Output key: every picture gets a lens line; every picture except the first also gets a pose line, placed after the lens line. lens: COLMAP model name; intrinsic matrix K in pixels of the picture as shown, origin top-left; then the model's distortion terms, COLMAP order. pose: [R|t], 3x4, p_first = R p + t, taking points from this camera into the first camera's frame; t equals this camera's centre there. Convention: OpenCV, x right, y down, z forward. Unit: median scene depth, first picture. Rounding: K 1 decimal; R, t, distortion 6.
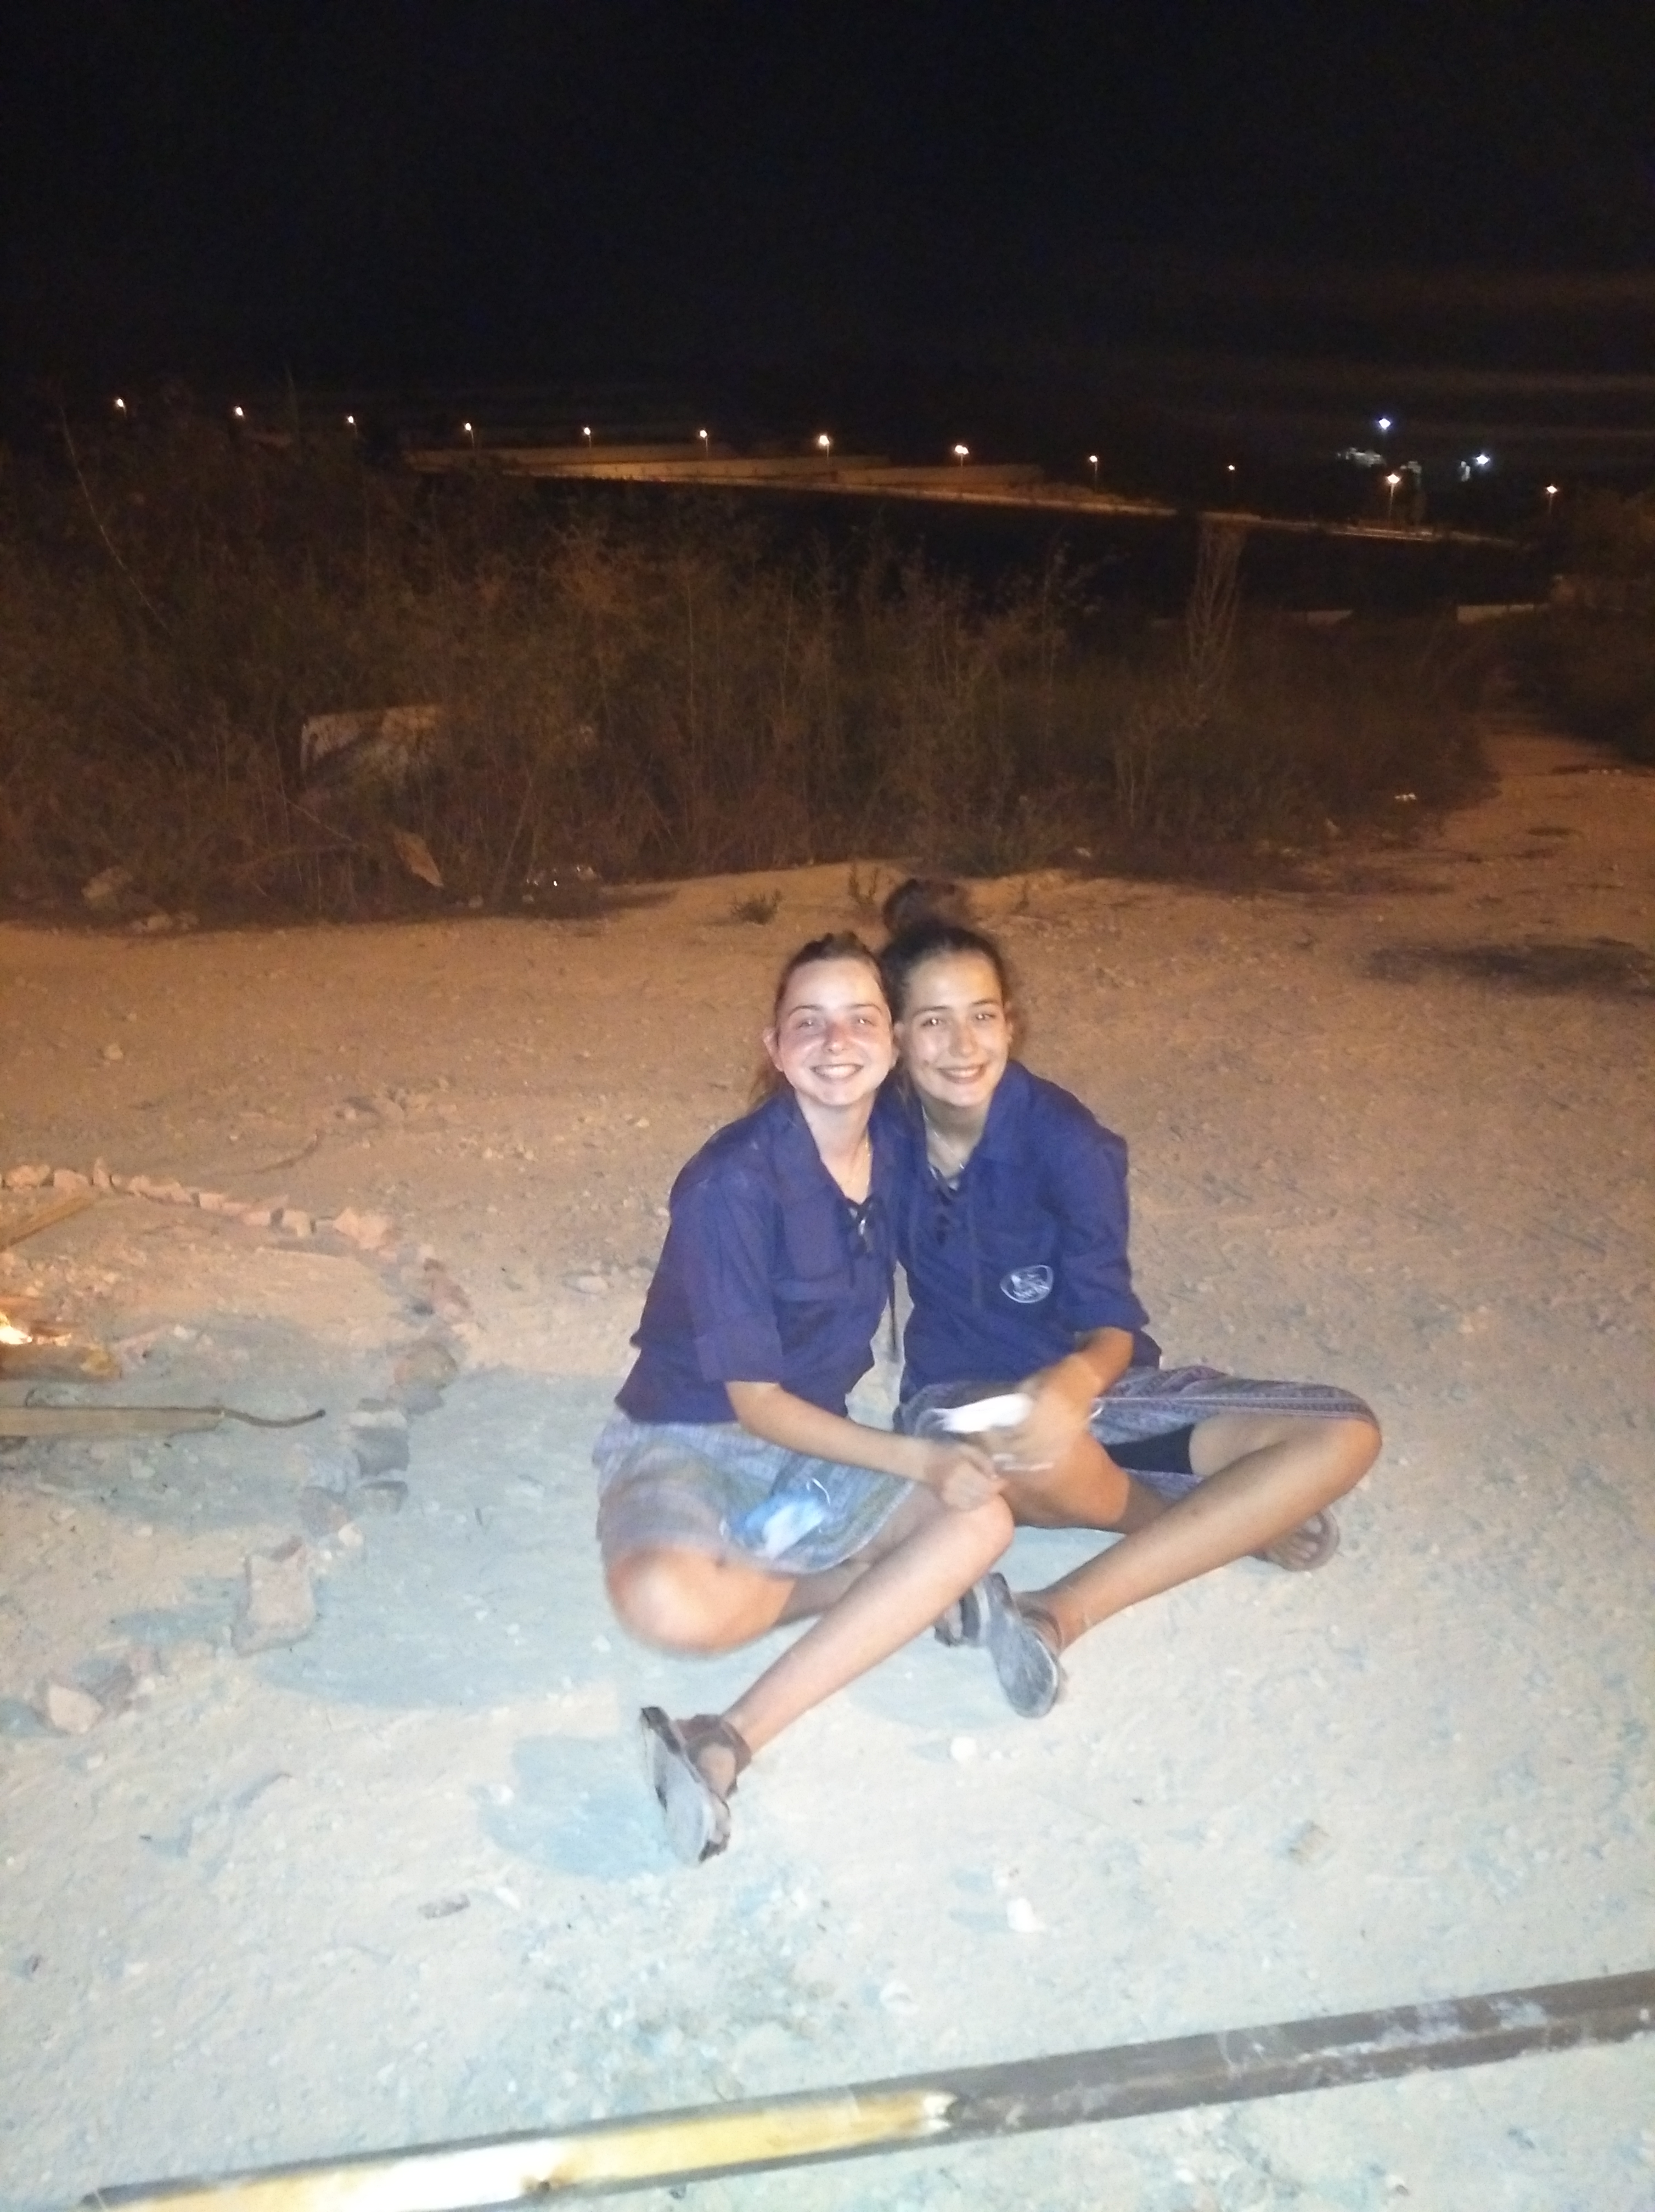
lens RADIAL K [[1878.0, 0, 805.6], [0, 1878.0, 1102.9], [0, 0, 1]] dist [0.067971, -0.103740]
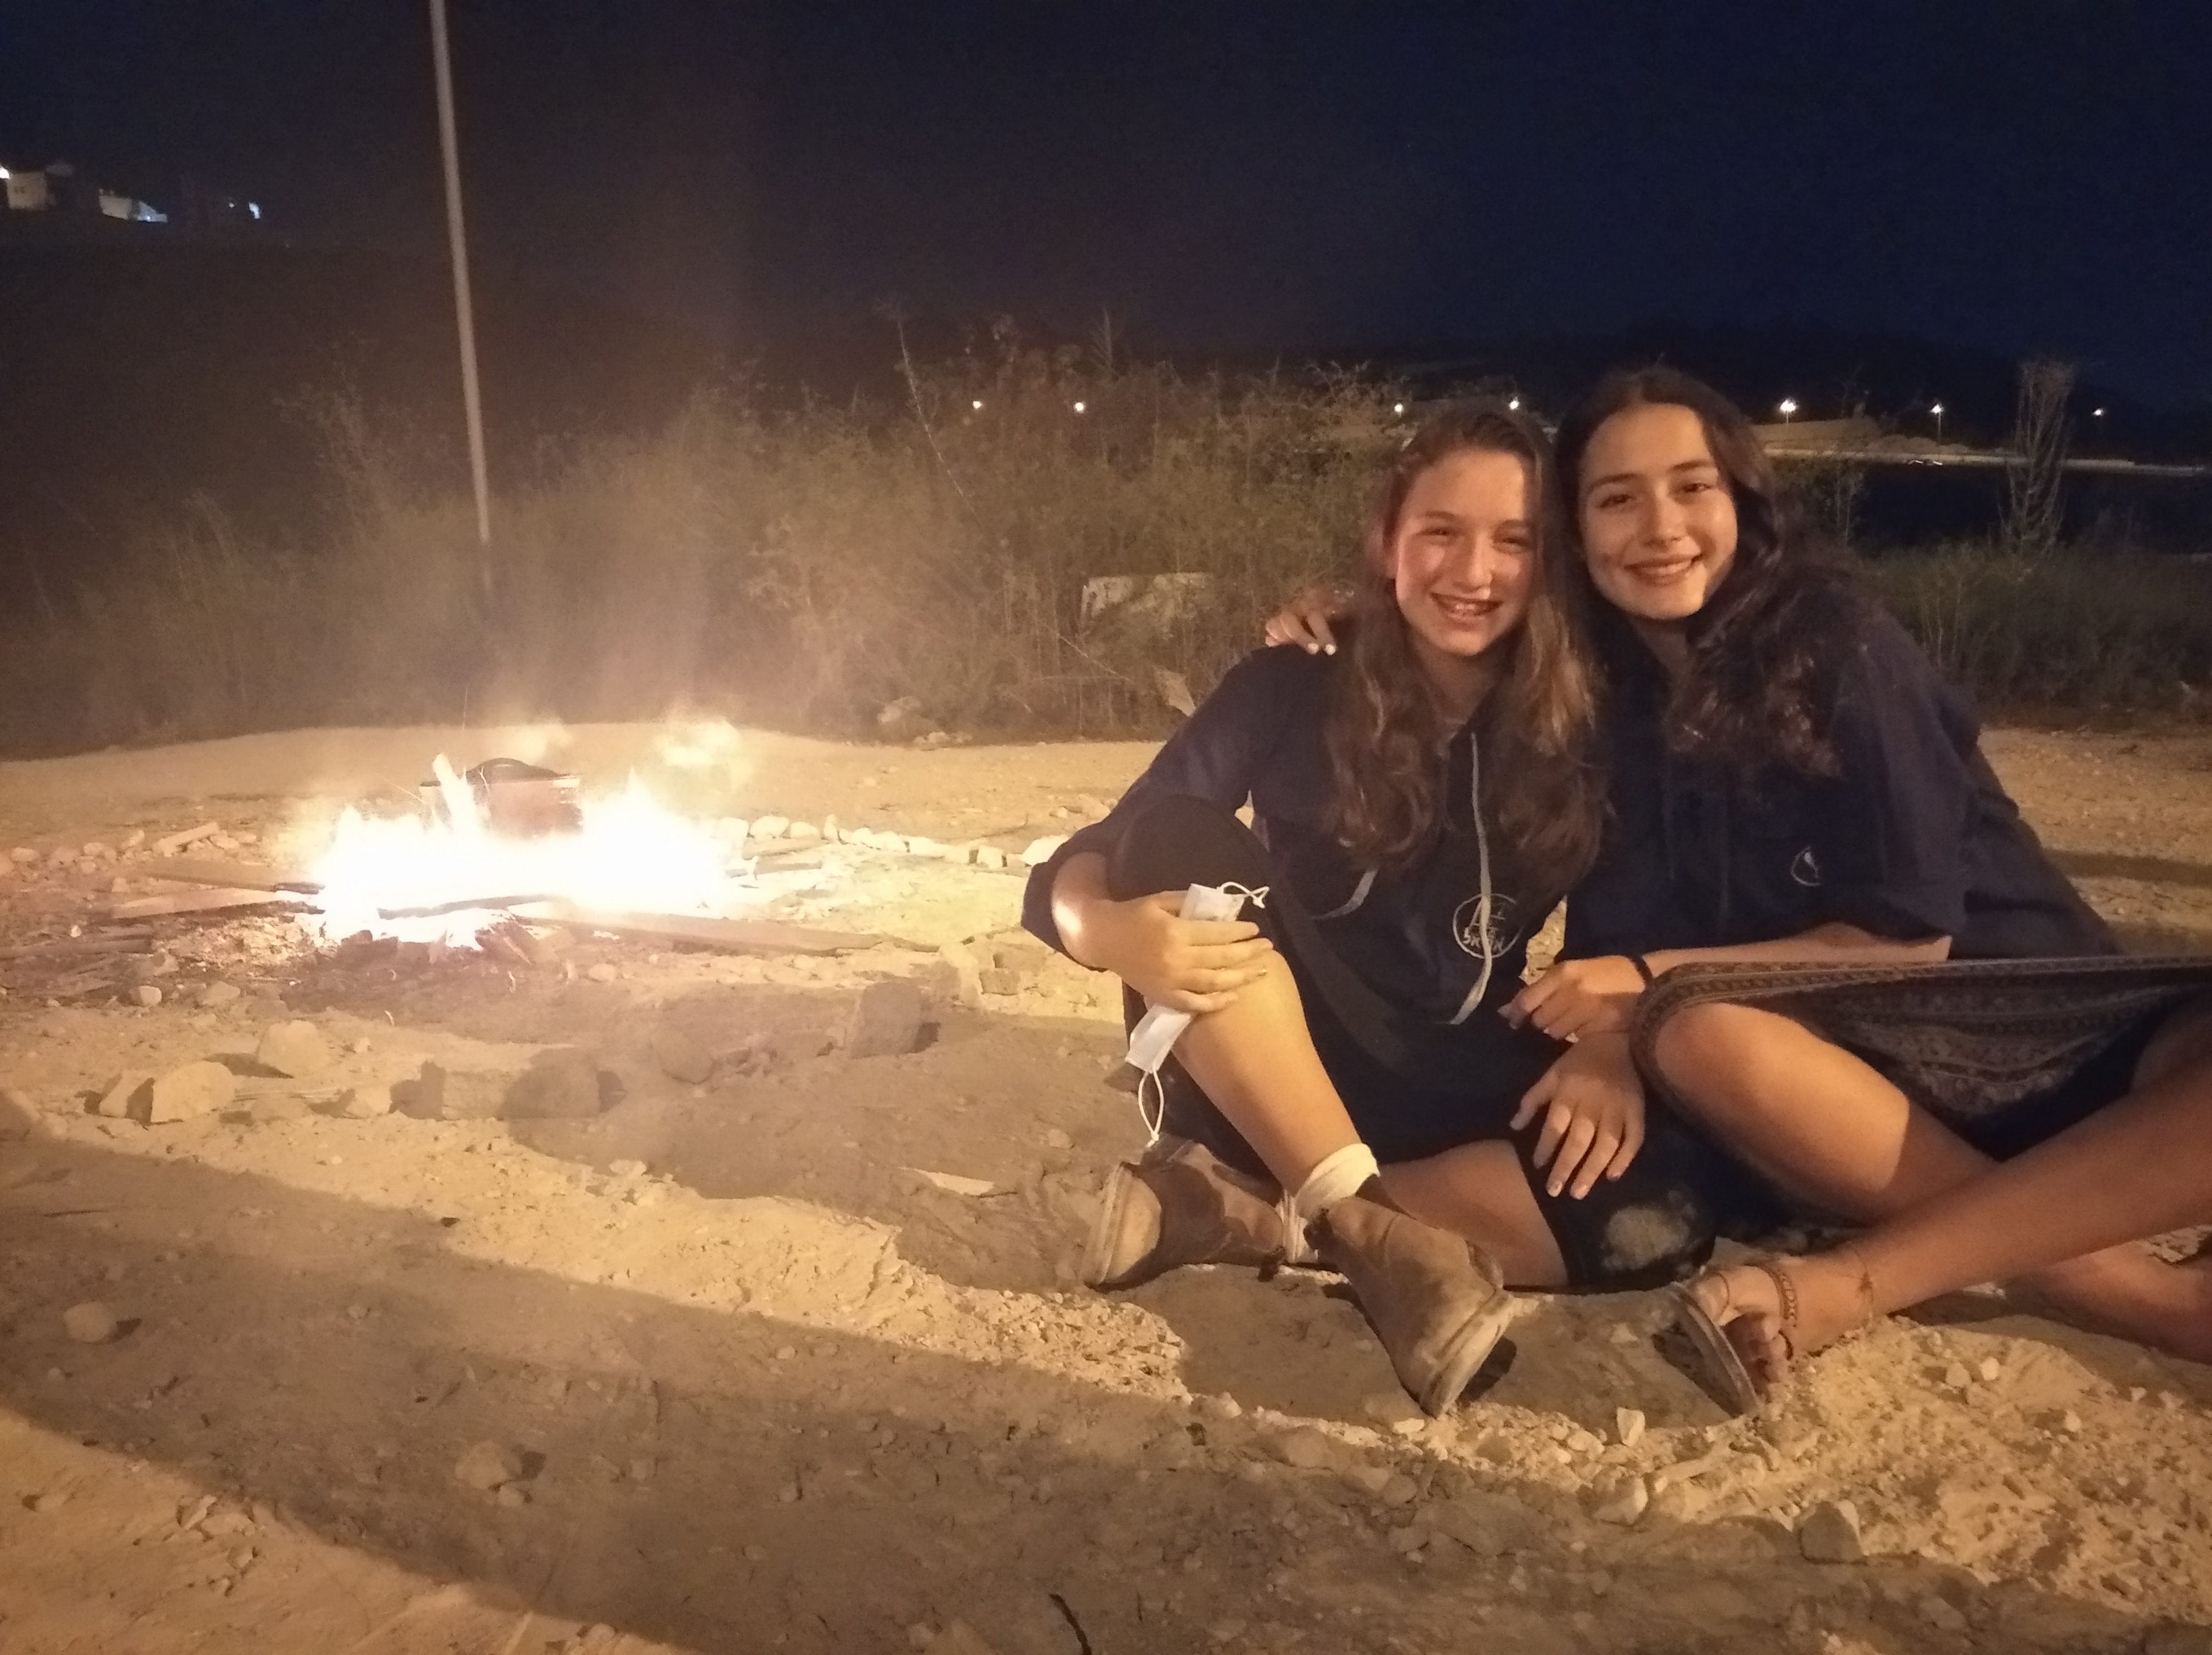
lens RADIAL K [[1878.0, 0, 1048.0], [0, 1878.0, 818.0], [0, 0, 1]] dist [0.067971, -0.103740]
pose [[0.955759, 0.020418, -0.293441, 0.036059], [-0.064572, 0.987818, -0.141583, 0.099203], [0.286975, 0.154267, 0.945435, 0.007453]]
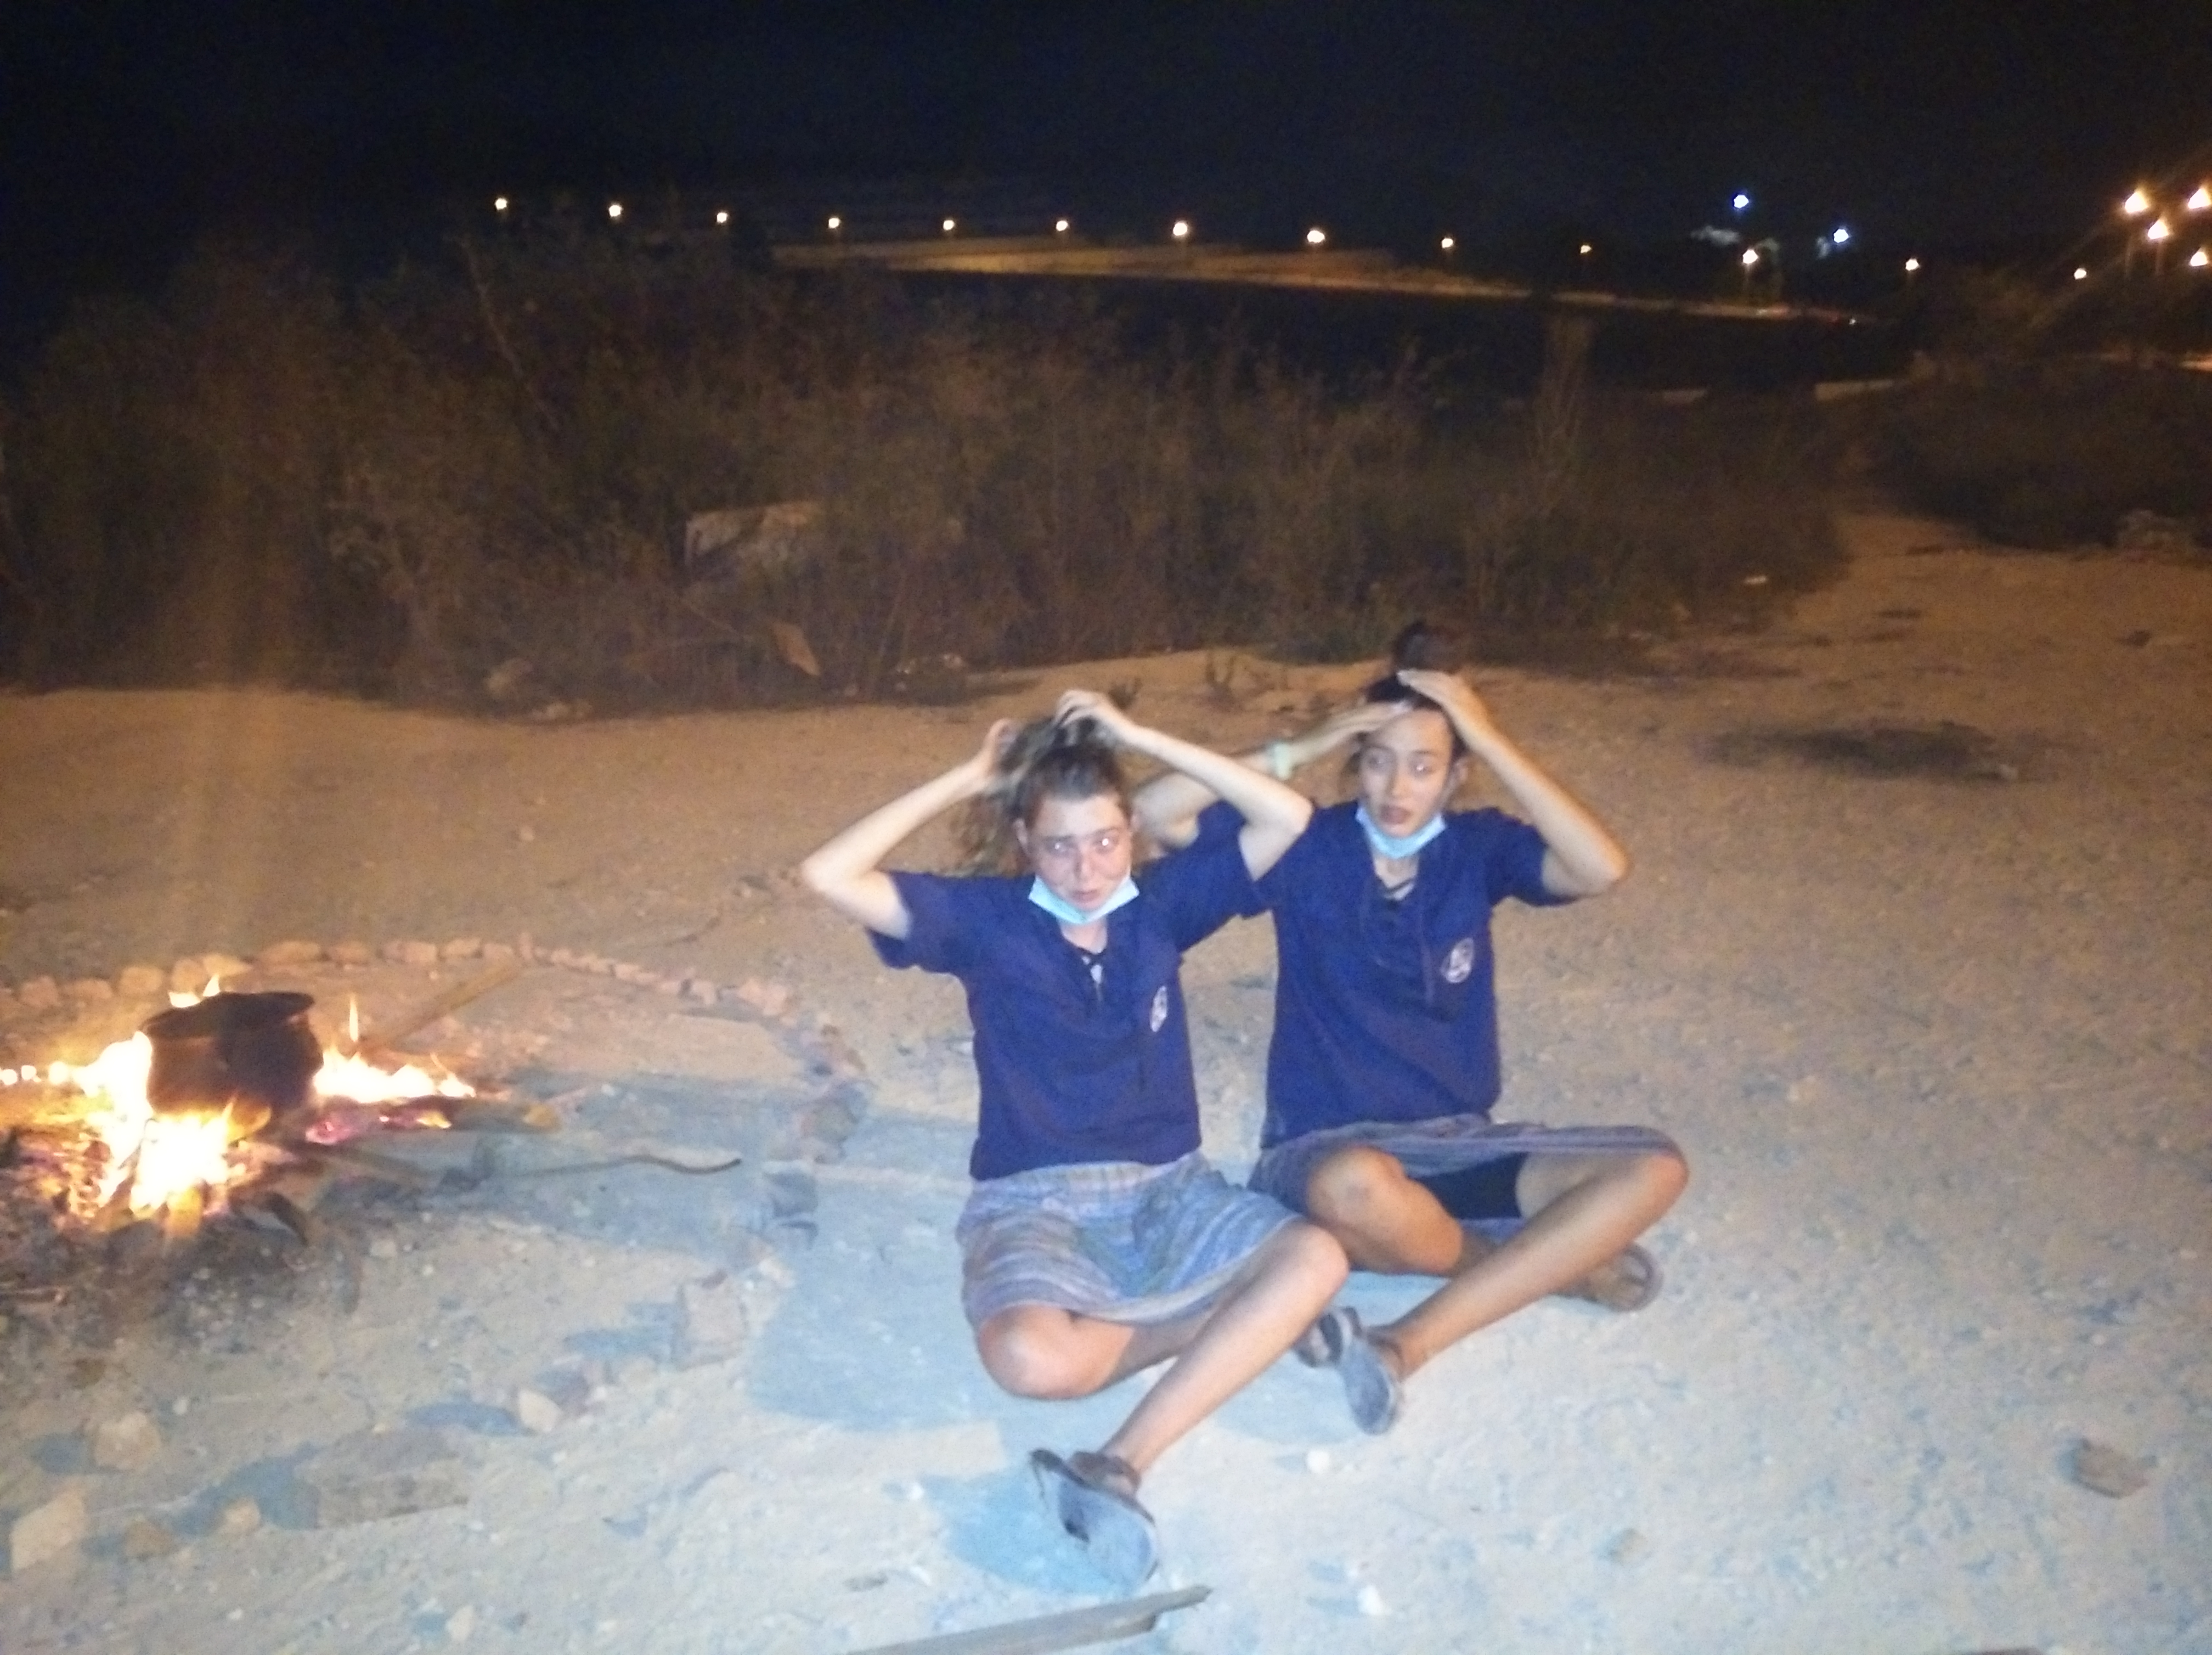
lens RADIAL K [[1878.0, 0, 1060.1], [0, 1878.0, 830.6], [0, 0, 1]] dist [0.067971, -0.103740]
pose [[0.998621, 0.000403, -0.052491, -0.003402], [-0.001770, 0.999660, -0.026010, -0.000897], [0.052463, 0.026067, 0.998283, -0.043042]]
